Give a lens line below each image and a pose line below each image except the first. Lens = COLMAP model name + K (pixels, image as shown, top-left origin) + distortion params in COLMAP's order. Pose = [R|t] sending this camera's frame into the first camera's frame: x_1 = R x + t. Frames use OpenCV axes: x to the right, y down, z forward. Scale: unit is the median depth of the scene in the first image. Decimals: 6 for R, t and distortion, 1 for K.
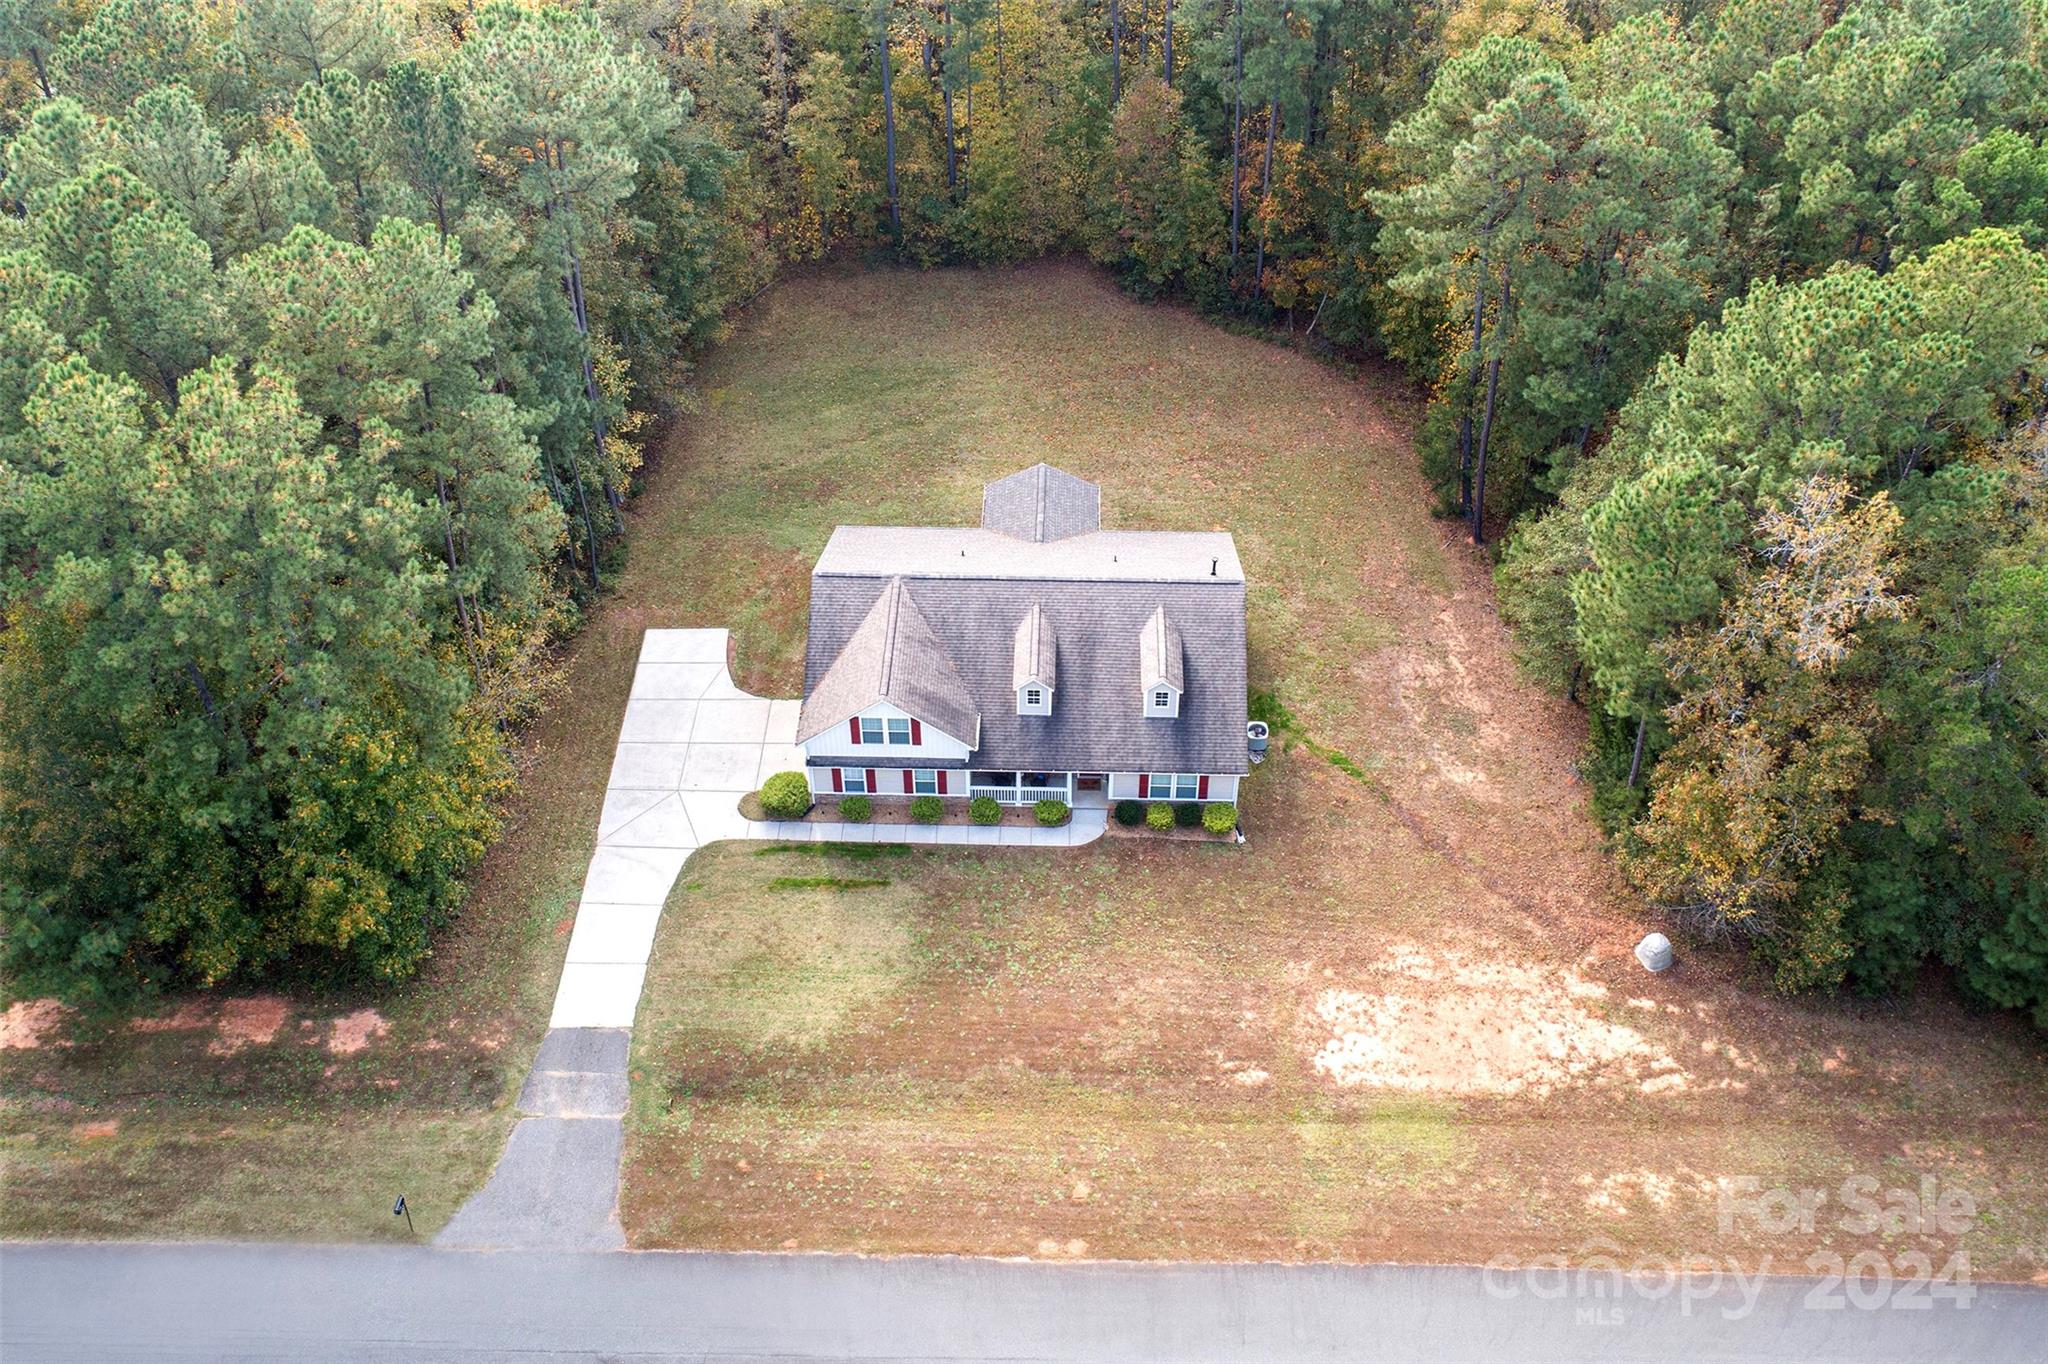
lens RADIAL K [[1873.4, 0, 1024.0], [0, 1873.4, 682.0], [0, 0, 1]] dist [-0.002260, -0.000753]
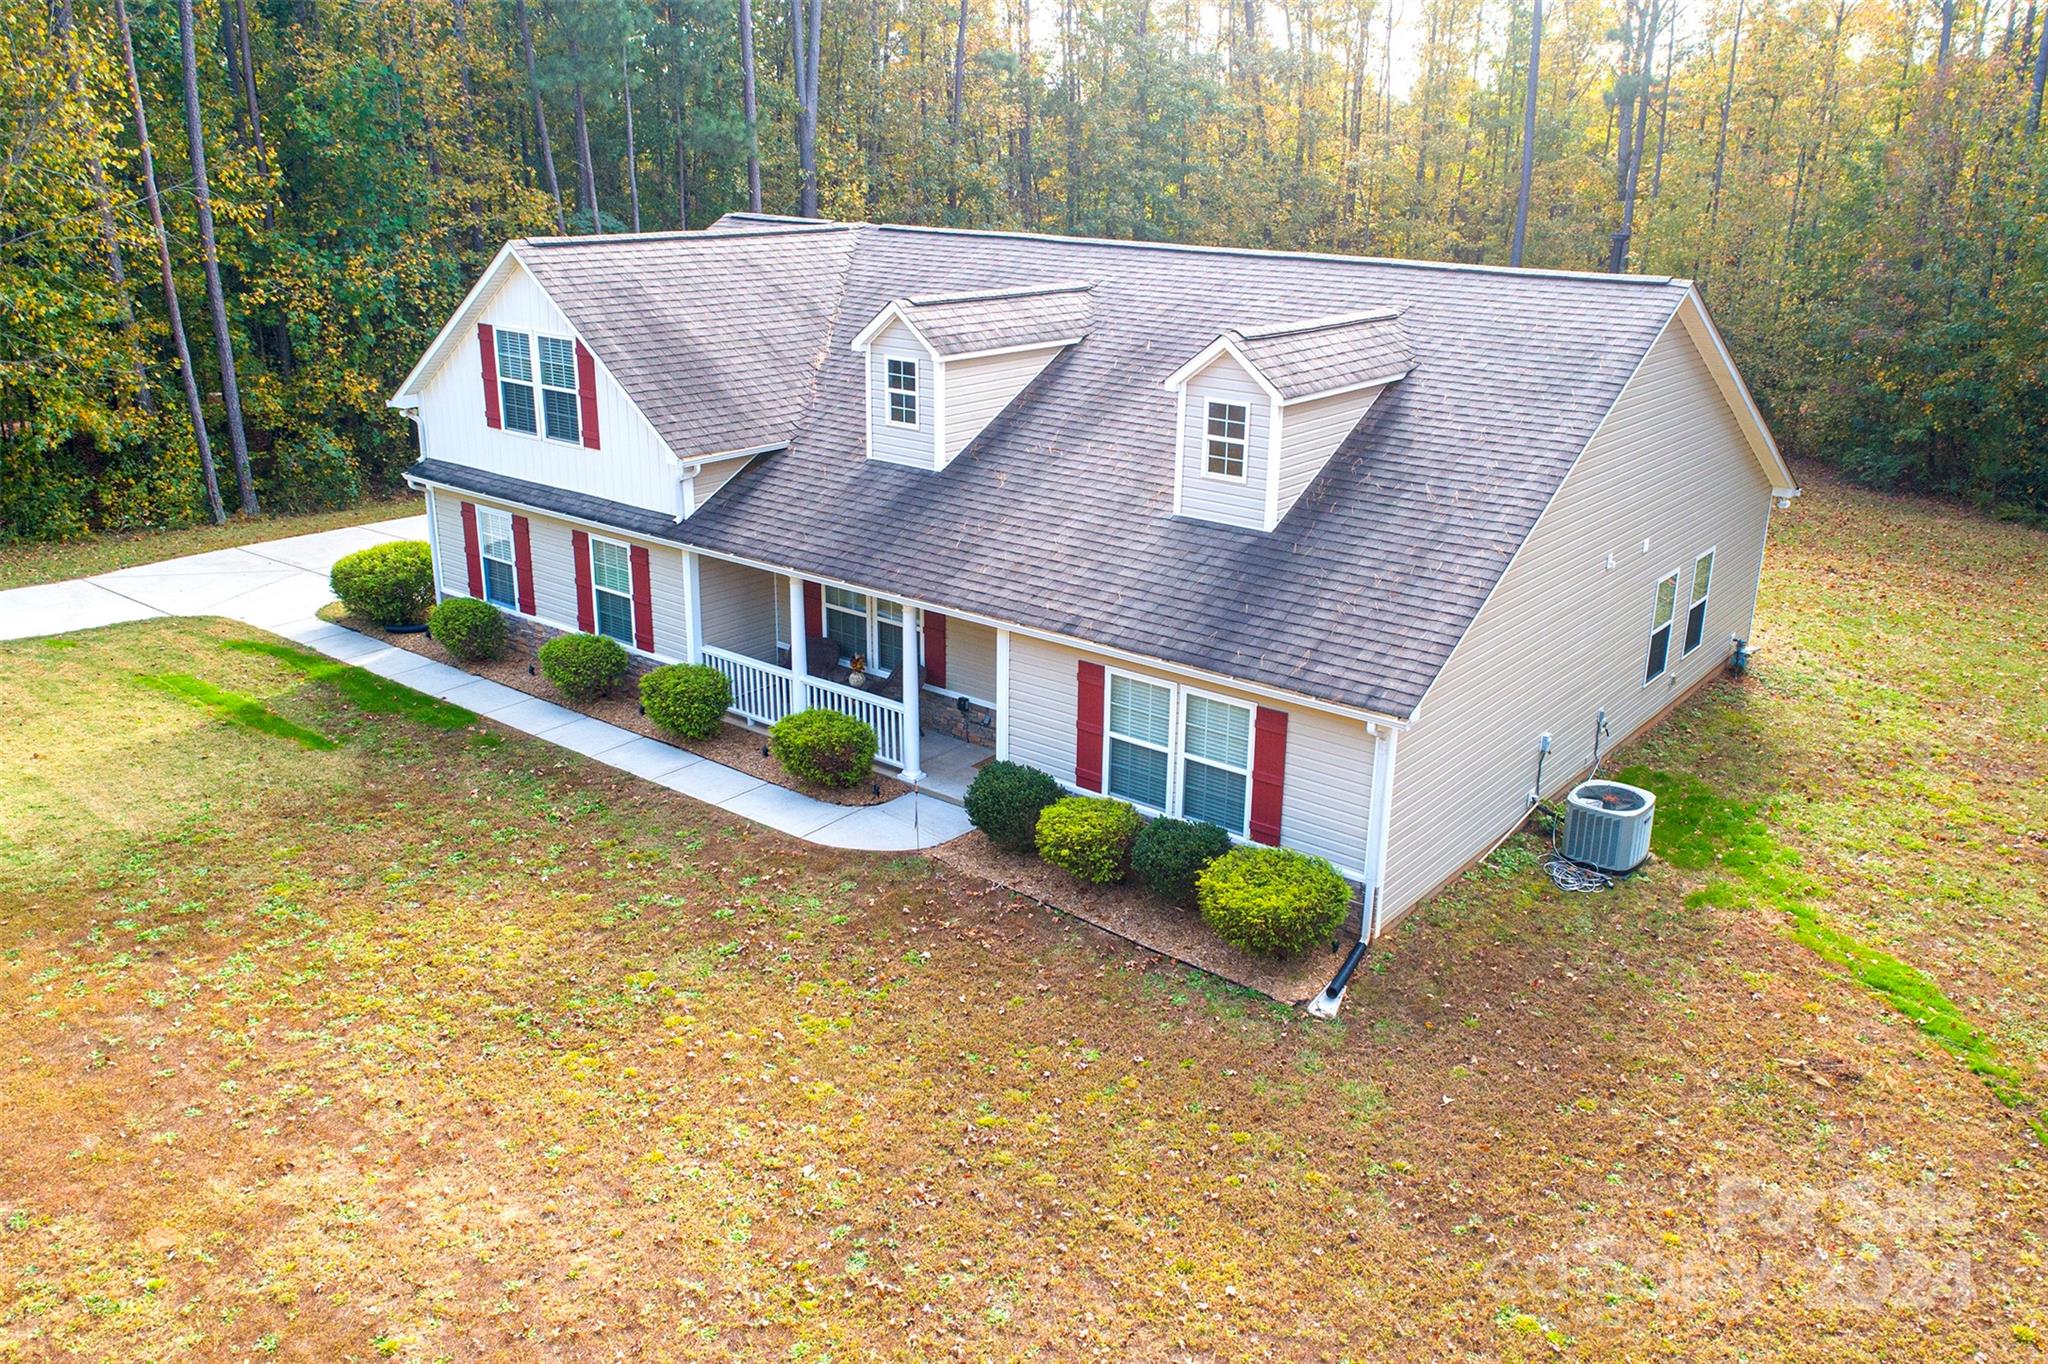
lens RADIAL K [[1630.4, 0, 1024.0], [0, 1630.4, 682.0], [0, 0, 1]] dist [-0.019555, -0.002917]
pose [[0.803636, 0.214245, -0.555219, 0.196353], [-0.434971, 0.848186, -0.302292, 0.131267], [0.406165, 0.484437, 0.774823, 0.804728]]
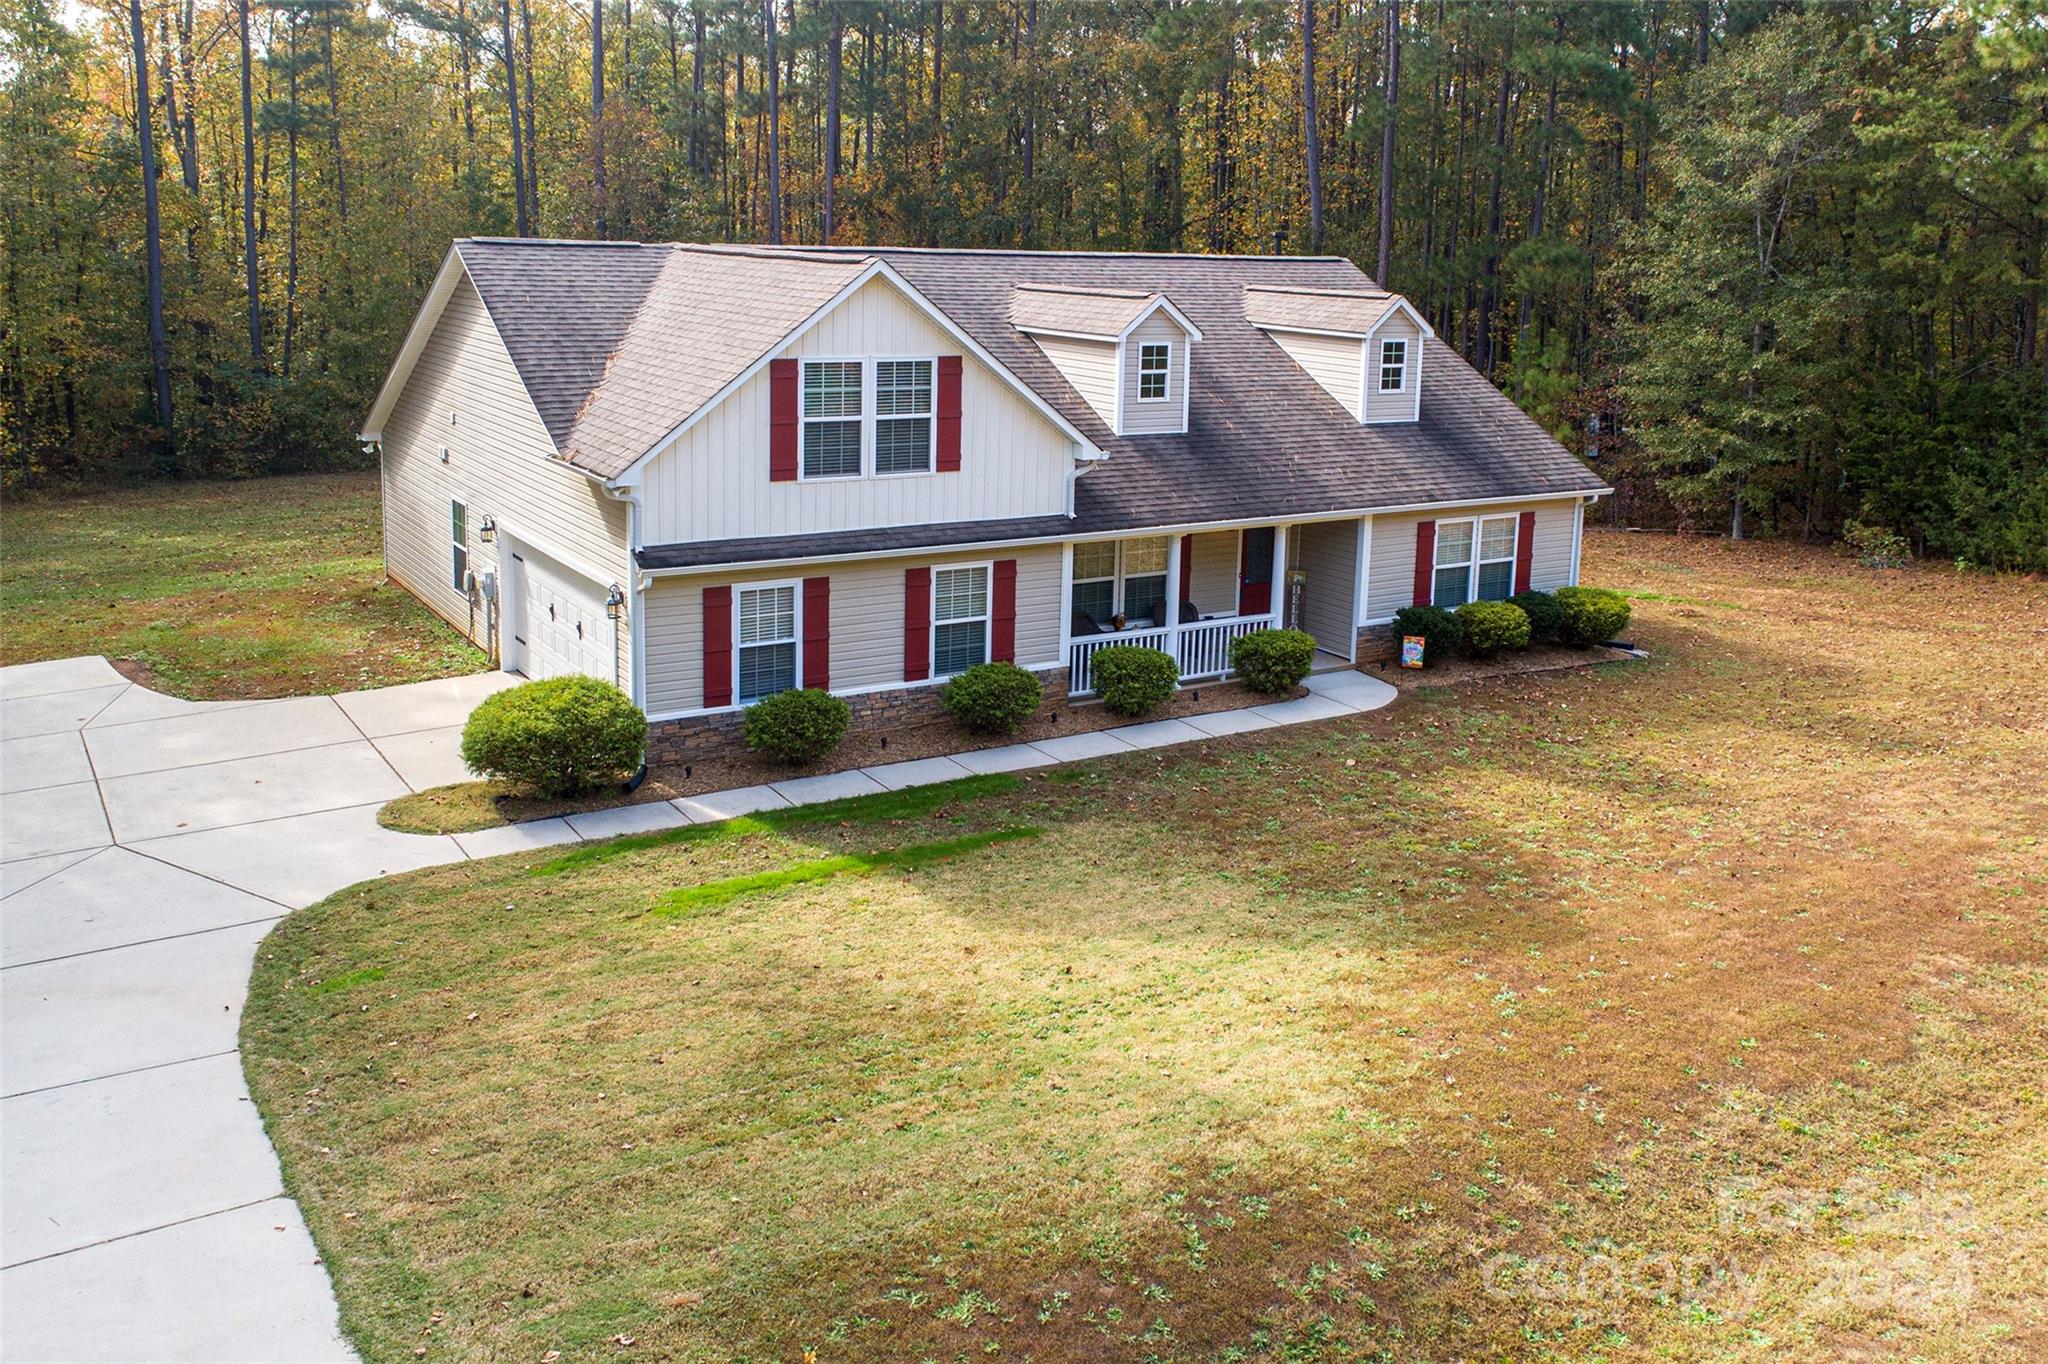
lens RADIAL K [[1702.3, 0, 1174.7], [0, 1702.3, 677.2], [0, 0, 1]] dist [-0.006380, -0.001788]
pose [[0.791249, -0.119024, 0.599798, -0.215424], [0.394617, 0.848680, -0.352165, 0.191394], [-0.467120, 0.515341, 0.718486, 0.770292]]
